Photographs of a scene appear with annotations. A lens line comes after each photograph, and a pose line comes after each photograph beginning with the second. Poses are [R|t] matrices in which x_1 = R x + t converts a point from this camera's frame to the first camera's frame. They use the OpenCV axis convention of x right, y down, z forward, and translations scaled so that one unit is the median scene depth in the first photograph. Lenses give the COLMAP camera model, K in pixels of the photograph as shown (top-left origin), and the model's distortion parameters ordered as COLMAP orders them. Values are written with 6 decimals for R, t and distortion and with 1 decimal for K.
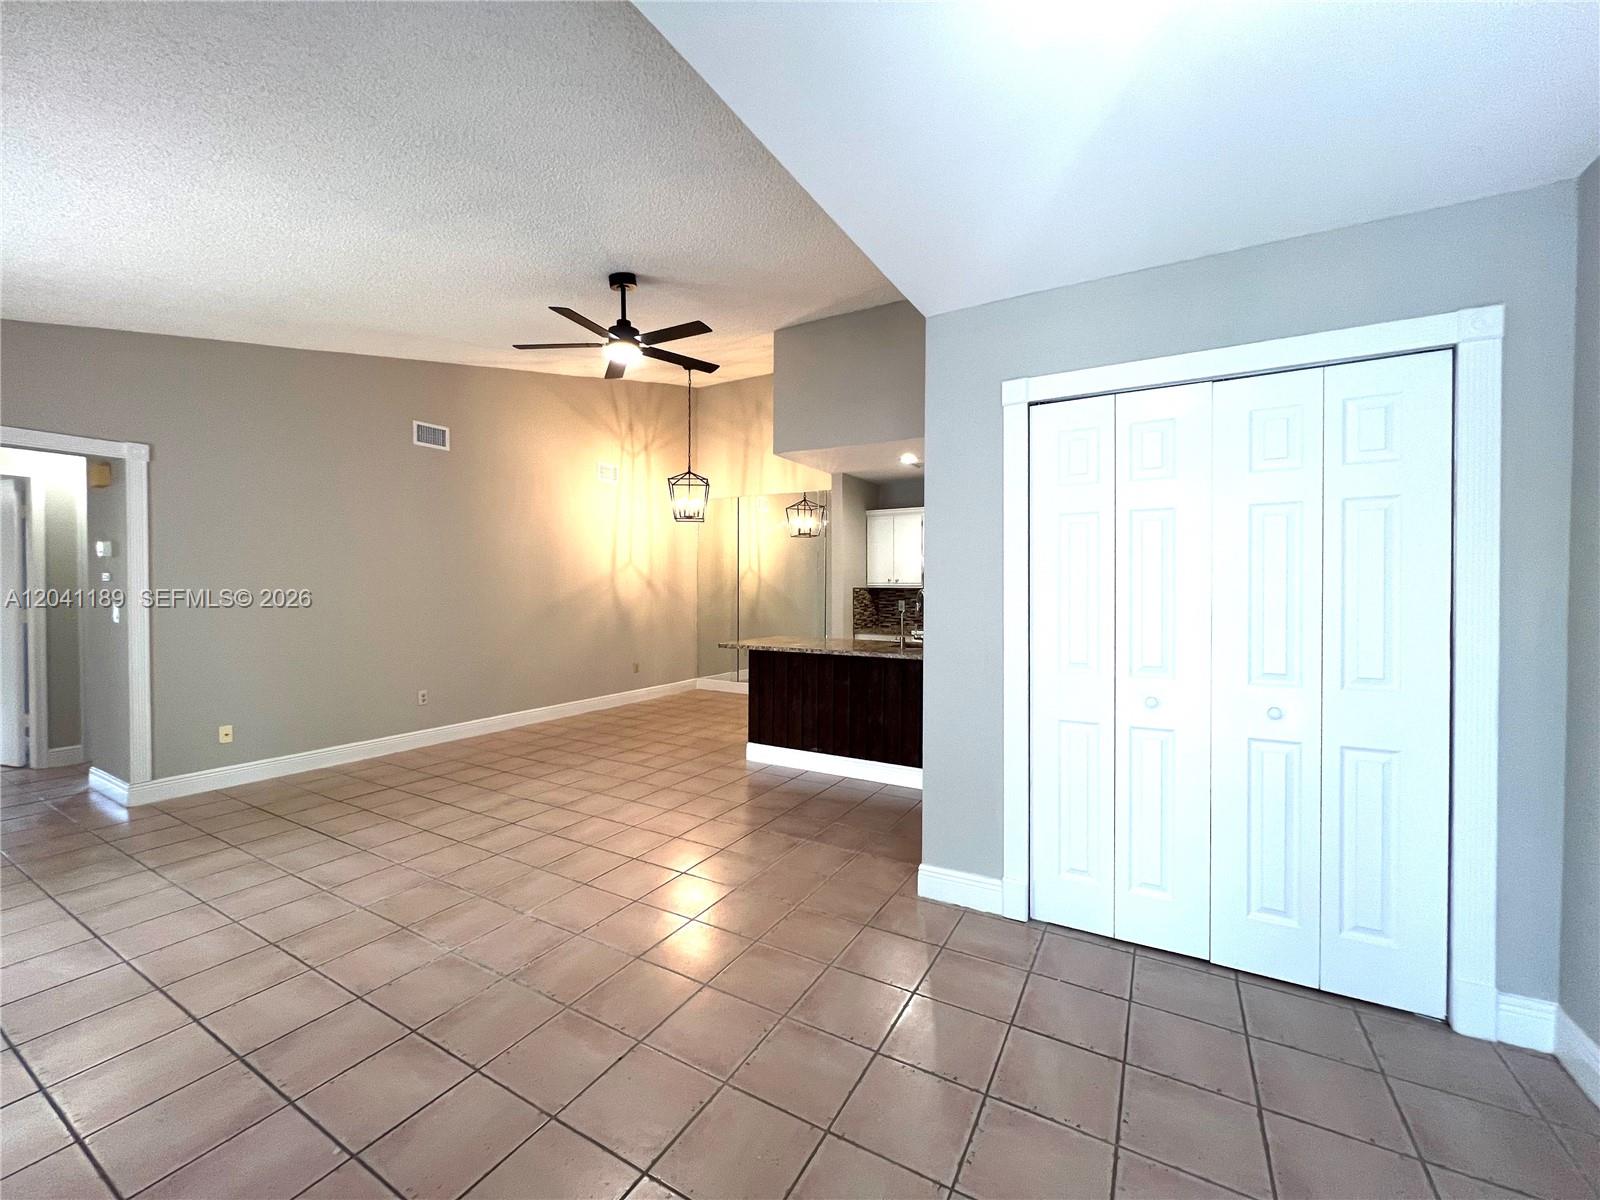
lens RADIAL K [[641.5, 0, 796.0], [0, 641.5, 601.3], [0, 0, 1]] dist [0.000169, -0.001030]
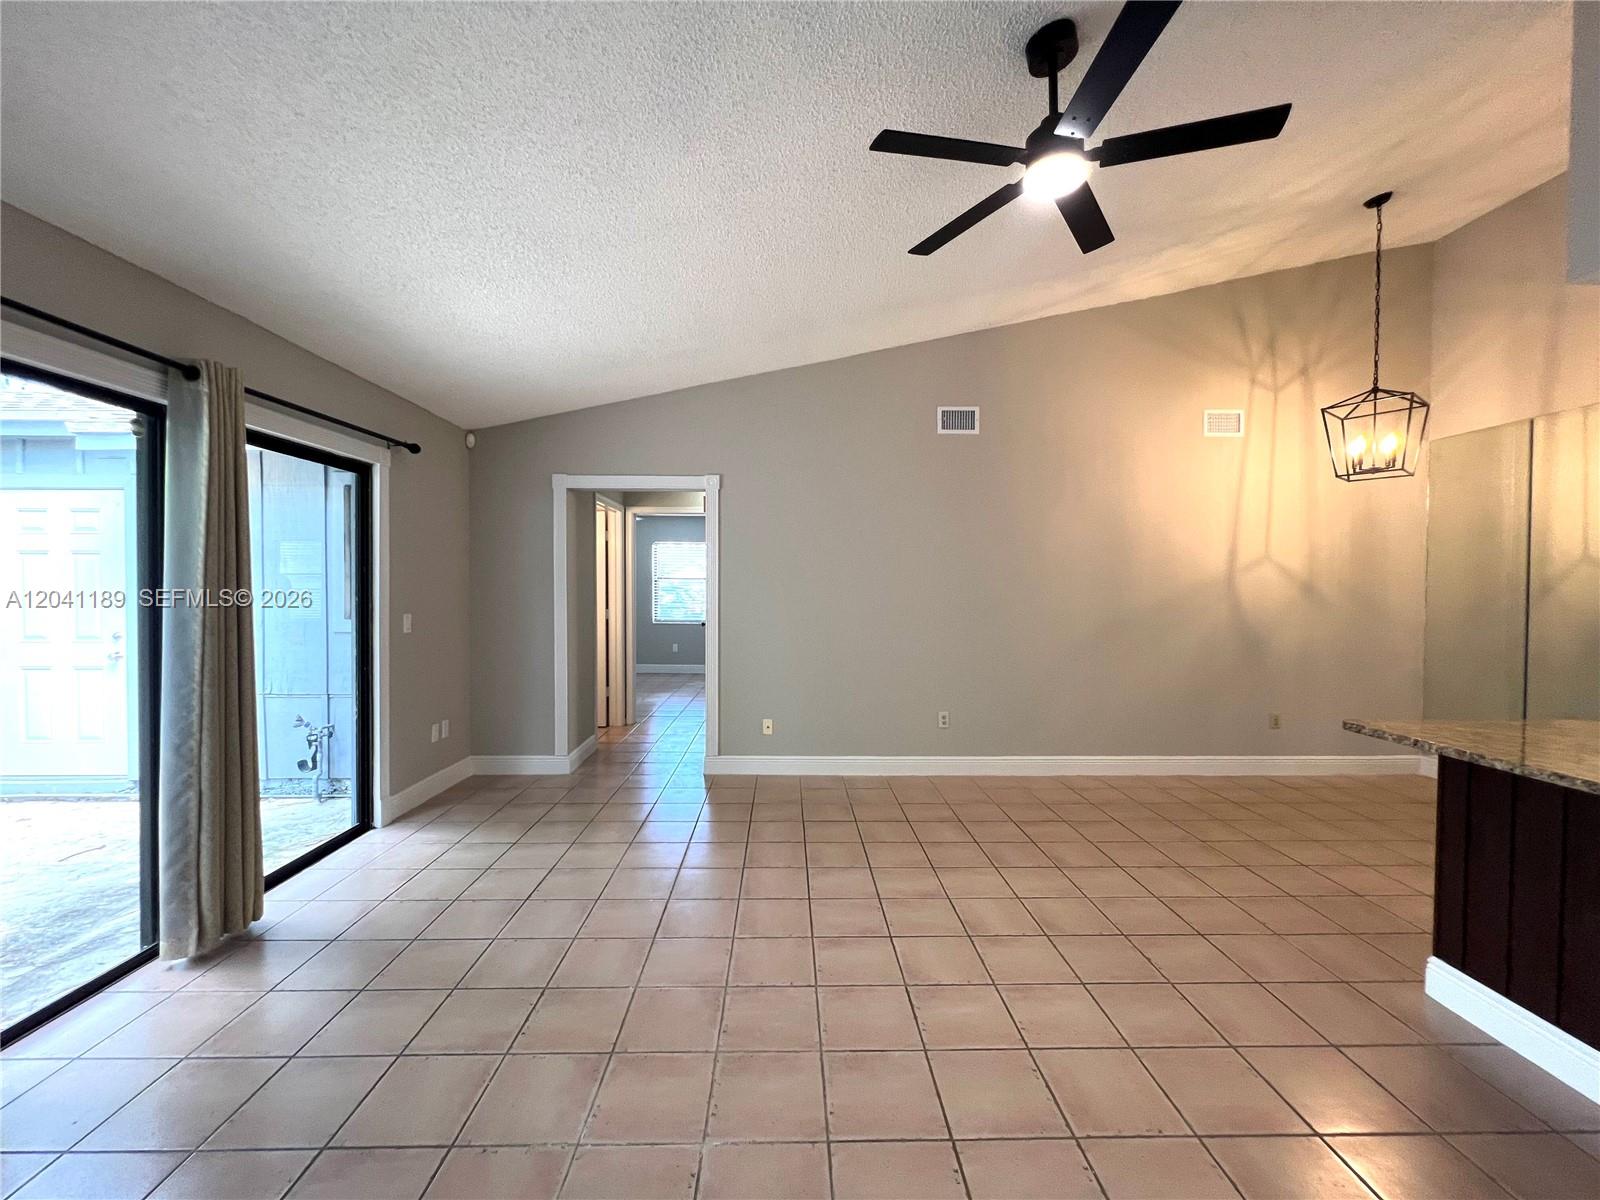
lens RADIAL K [[641.5, 0, 800.9], [0, 641.5, 598.7], [0, 0, 1]] dist [0.000169, -0.001030]
pose [[0.520917, 0.014621, -0.853482, 0.064692], [-0.020794, 0.999774, 0.004436, -0.015352], [0.853354, 0.015436, 0.521103, 0.360633]]
